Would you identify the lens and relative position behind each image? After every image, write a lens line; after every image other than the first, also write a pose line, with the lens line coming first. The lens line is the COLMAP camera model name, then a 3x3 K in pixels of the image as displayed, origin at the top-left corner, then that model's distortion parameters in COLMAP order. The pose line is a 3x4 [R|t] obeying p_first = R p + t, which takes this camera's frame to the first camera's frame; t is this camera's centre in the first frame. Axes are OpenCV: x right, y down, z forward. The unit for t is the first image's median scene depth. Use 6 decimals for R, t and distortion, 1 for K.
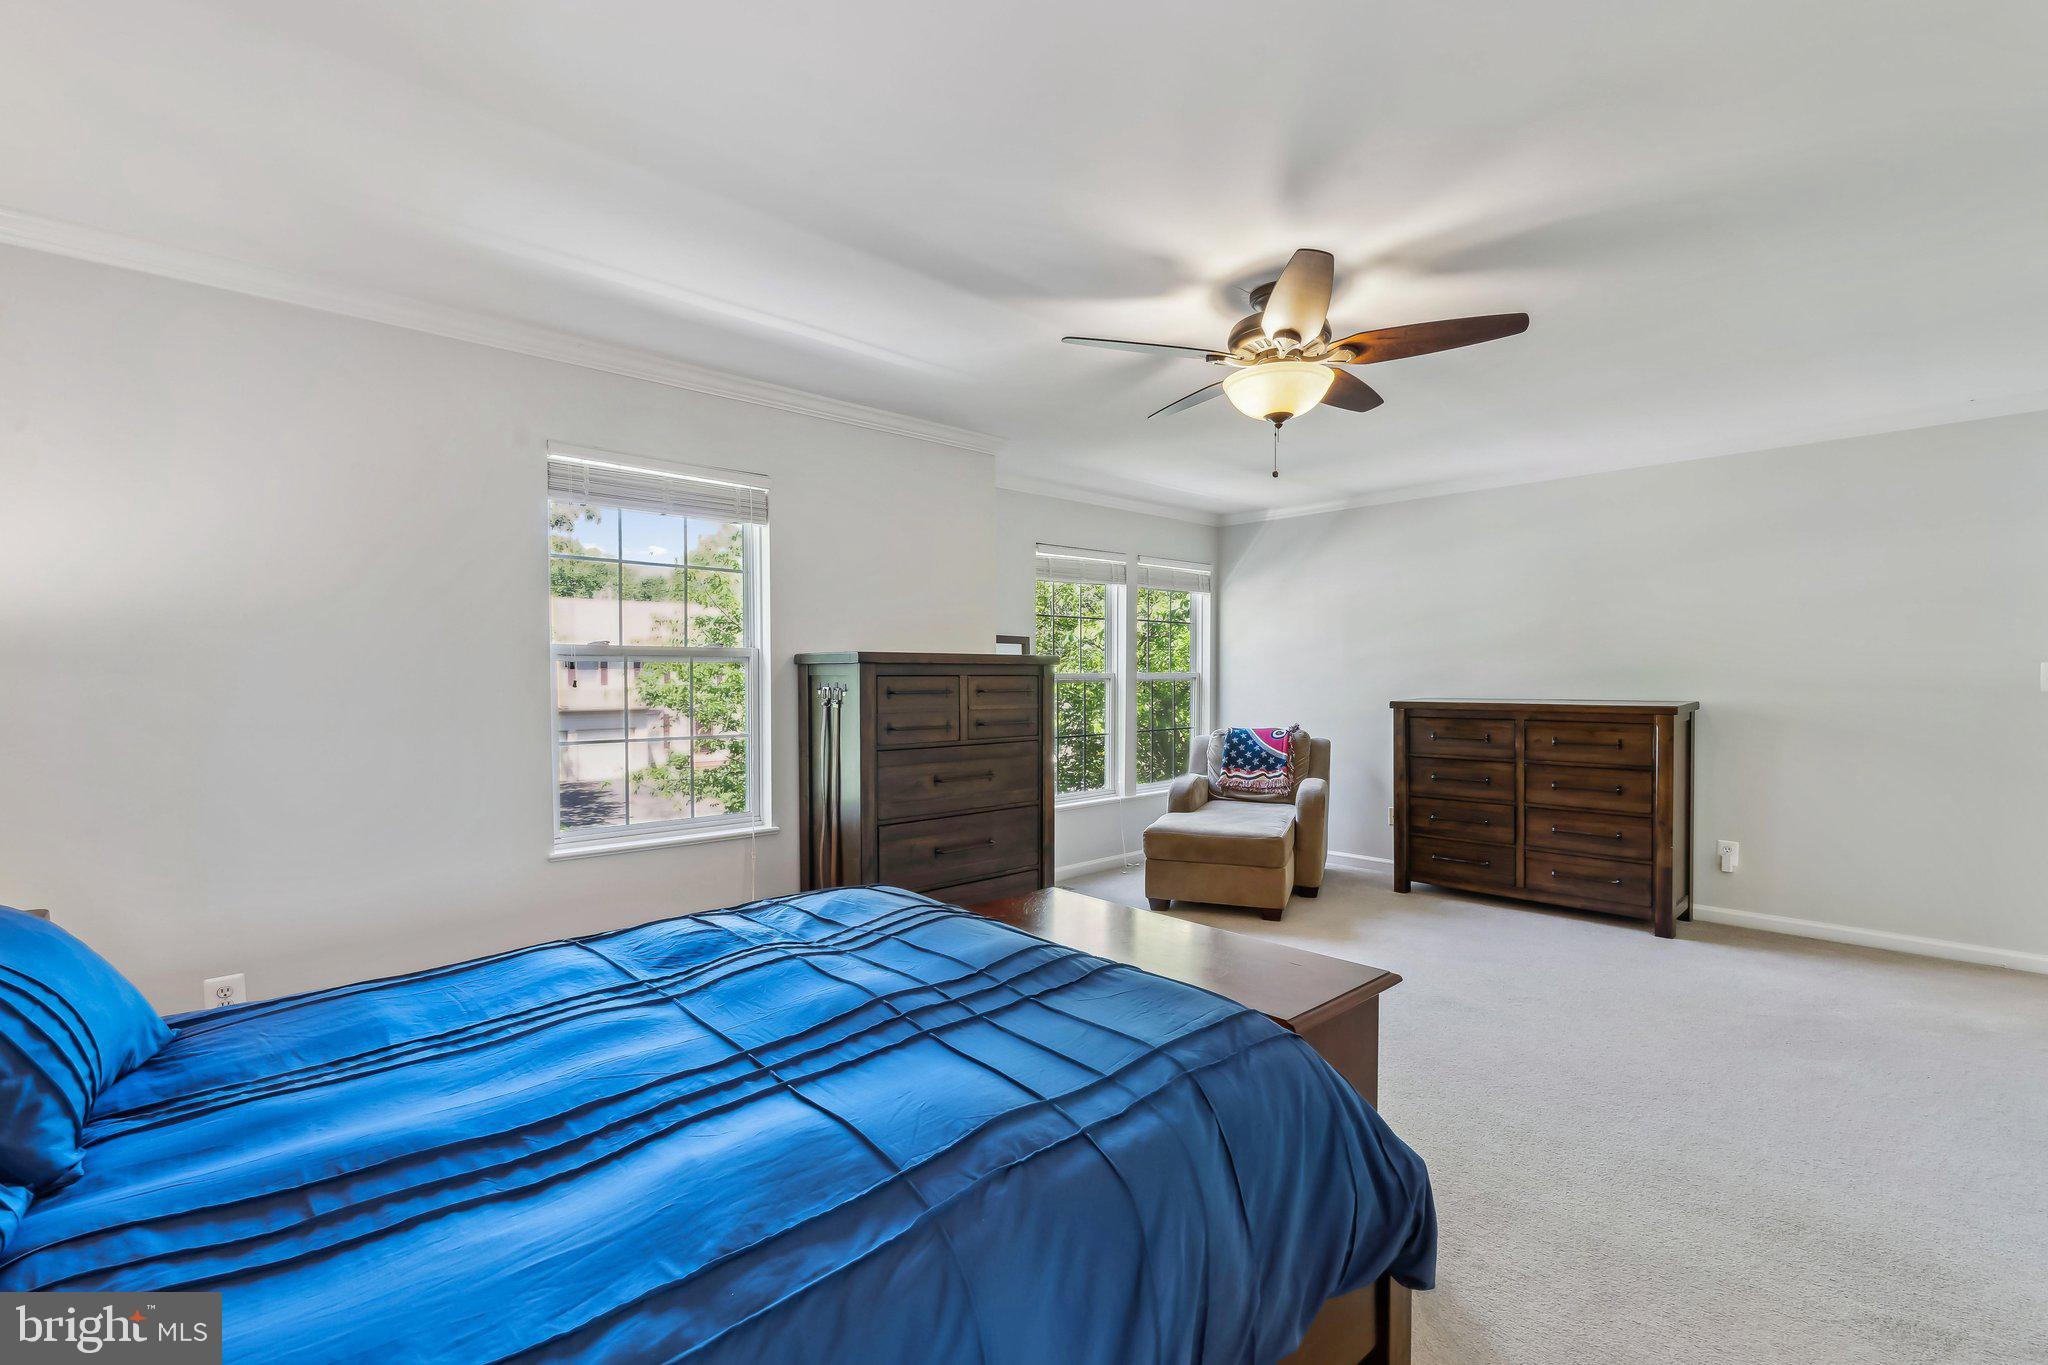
lens RADIAL K [[901.6, 0, 1024.0], [0, 901.6, 682.5], [0, 0, 1]] dist [-0.004095, -0.000355]
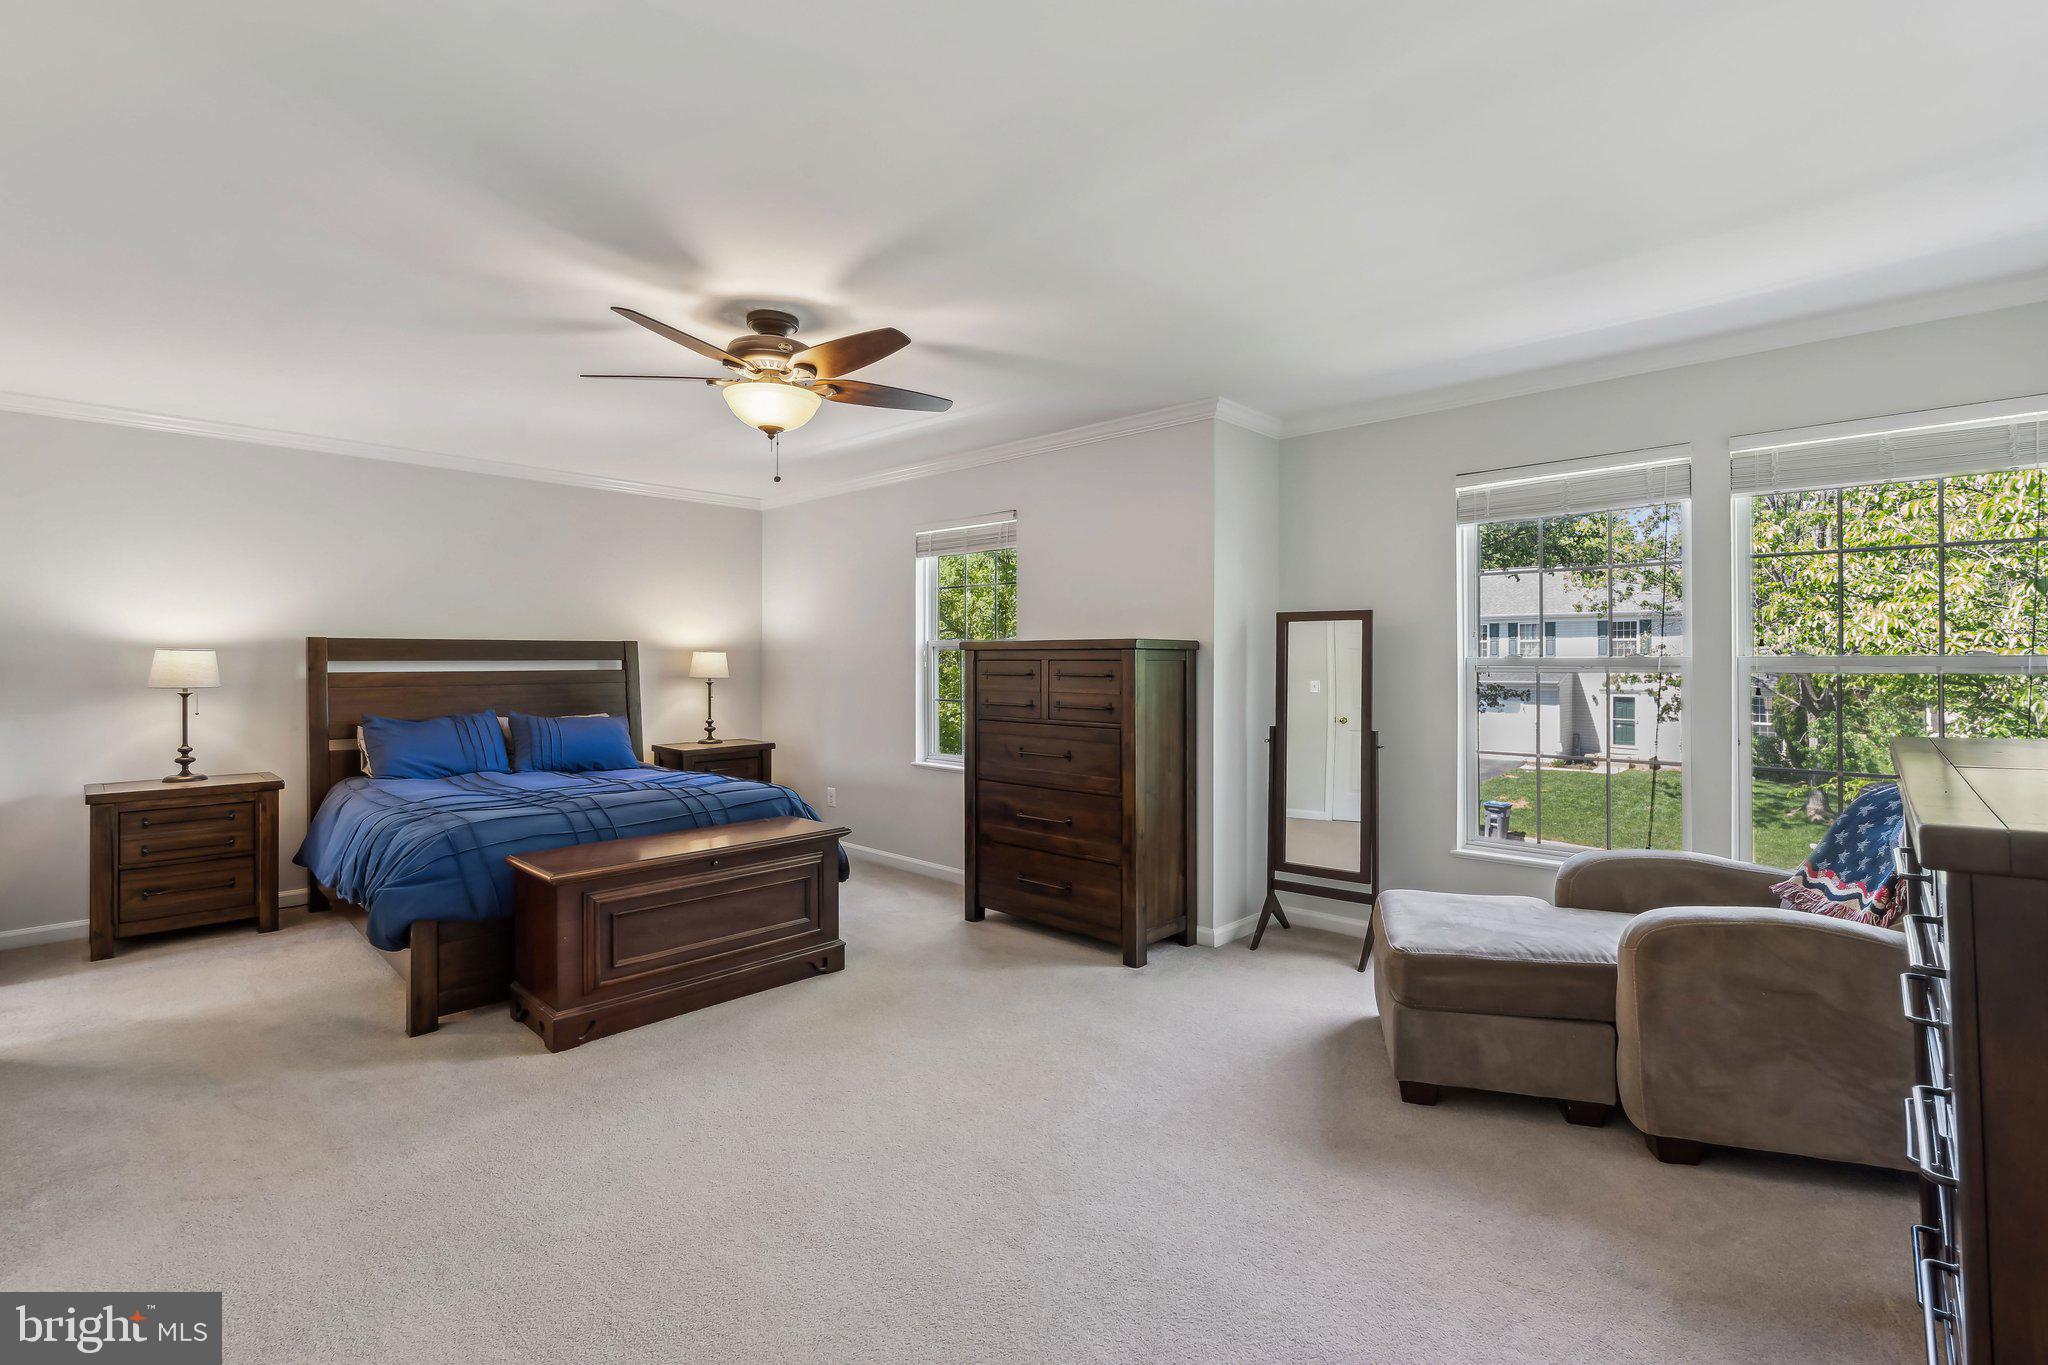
lens RADIAL K [[926.0, 0, 1023.8], [0, 926.0, 673.0], [0, 0, 1]] dist [-0.004704, -0.000360]
pose [[0.069027, 0.014694, -0.997507, 1.048502], [-0.011026, 0.999842, 0.013966, -0.007882], [0.997554, 0.010034, 0.069178, 0.891576]]
